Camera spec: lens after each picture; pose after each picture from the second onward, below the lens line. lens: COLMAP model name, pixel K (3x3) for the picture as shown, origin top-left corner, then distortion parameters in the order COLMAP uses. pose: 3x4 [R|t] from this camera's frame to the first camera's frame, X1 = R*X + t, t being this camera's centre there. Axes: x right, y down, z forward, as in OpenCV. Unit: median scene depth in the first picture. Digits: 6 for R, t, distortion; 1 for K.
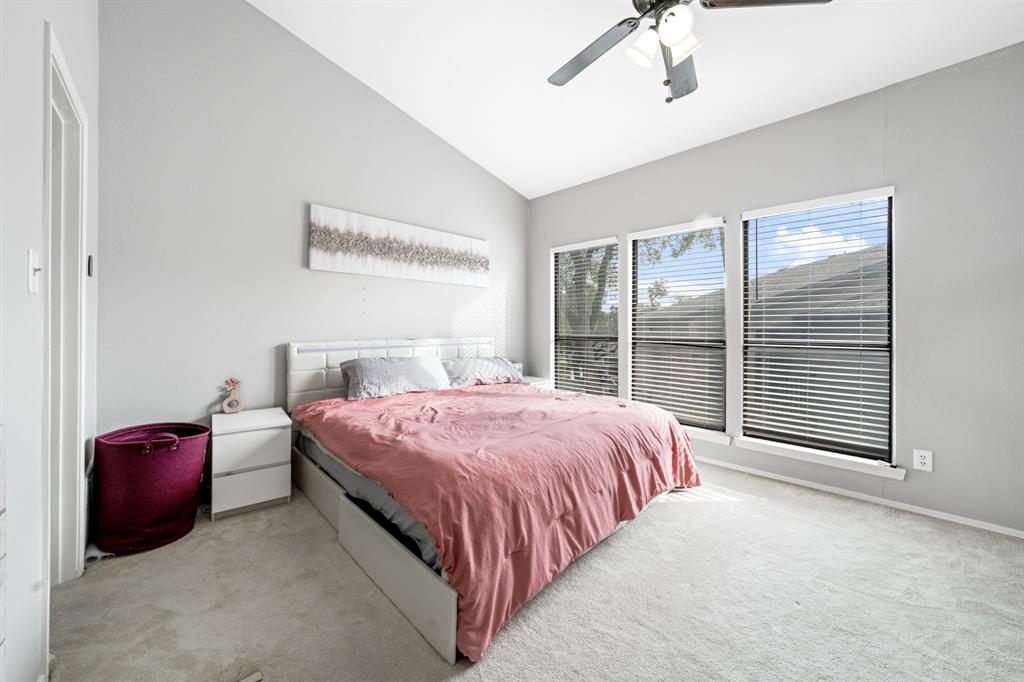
lens RADIAL K [[366.4, 0, 510.4], [0, 366.4, 329.5], [0, 0, 1]] dist [-0.026890, 0.006569]
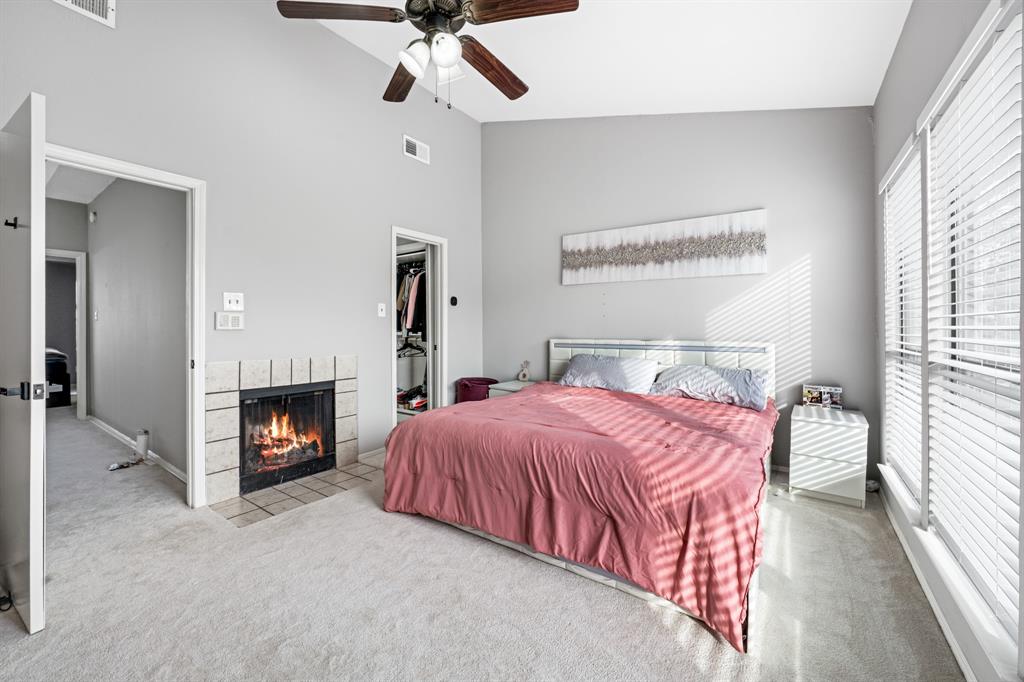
lens RADIAL K [[404.2, 0, 512.6], [0, 404.2, 326.4], [0, 0, 1]] dist [-0.000241, -0.000013]
pose [[0.204049, -0.002808, -0.978957, 0.849761], [-0.004537, 0.999982, -0.003814, -0.006224], [0.978950, 0.005219, 0.204033, 0.497456]]
